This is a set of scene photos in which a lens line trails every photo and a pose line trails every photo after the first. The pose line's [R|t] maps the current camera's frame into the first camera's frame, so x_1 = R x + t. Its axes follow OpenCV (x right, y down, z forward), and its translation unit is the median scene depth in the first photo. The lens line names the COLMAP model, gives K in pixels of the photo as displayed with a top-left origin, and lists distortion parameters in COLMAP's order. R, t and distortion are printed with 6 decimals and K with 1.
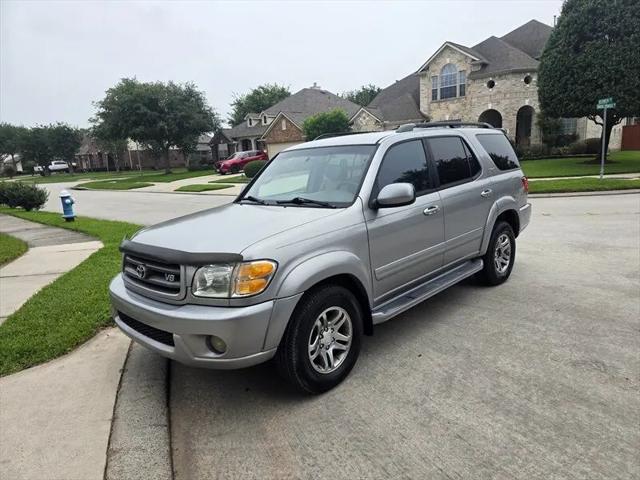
lens RADIAL K [[429.3, 0, 325.7], [0, 429.3, 243.7], [0, 0, 1]] dist [0.070399, -0.068775]
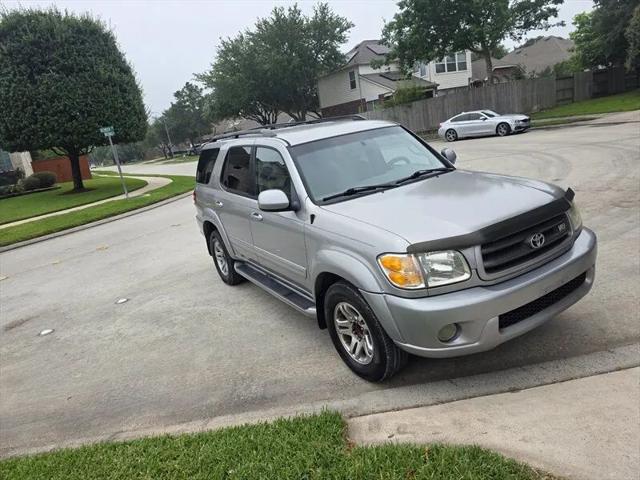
lens RADIAL K [[429.3, 0, 326.3], [0, 429.3, 233.4], [0, 0, 1]] dist [0.070399, -0.068775]
pose [[0.254783, -0.217396, 0.942245, -0.158156], [0.325791, 0.936733, 0.128030, -0.024074], [-0.910465, 0.274355, 0.309489, 0.126247]]
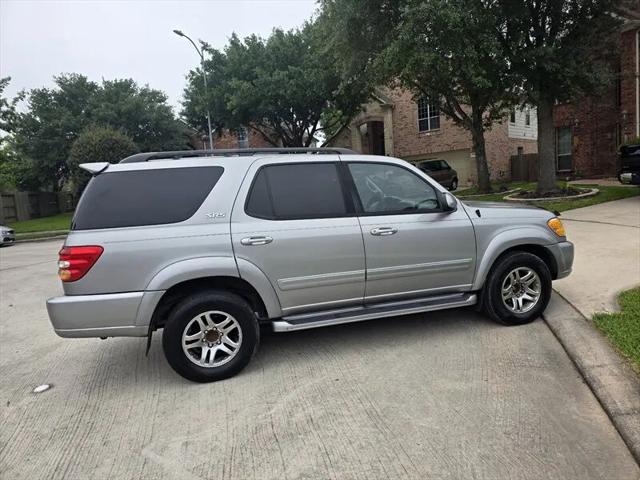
lens RADIAL K [[429.3, 0, 328.1], [0, 429.3, 232.5], [0, 0, 1]] dist [0.070399, -0.068775]
pose [[-0.858349, 0.065832, 0.508825, -0.072562], [0.219105, 0.943787, 0.247506, -0.058030], [-0.463928, 0.323932, -0.824523, 0.326336]]
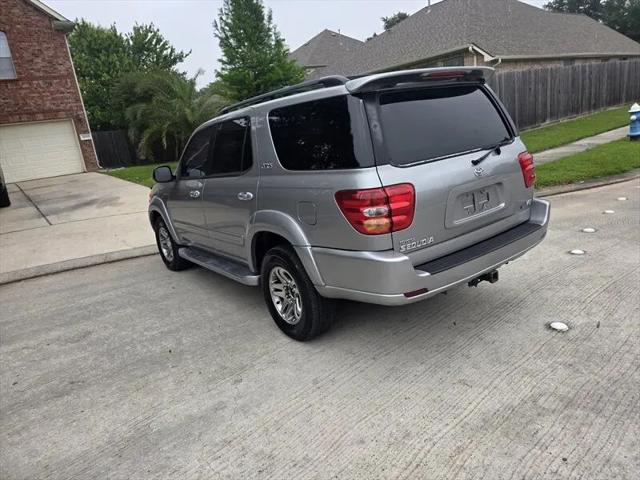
lens RADIAL K [[429.3, 0, 326.2], [0, 429.3, 235.3], [0, 0, 1]] dist [0.070399, -0.068775]
pose [[-0.150616, 0.315749, -0.936812, 0.190714], [-0.061794, 0.942762, 0.327690, -0.054461], [0.986659, 0.107245, -0.122483, 0.220218]]
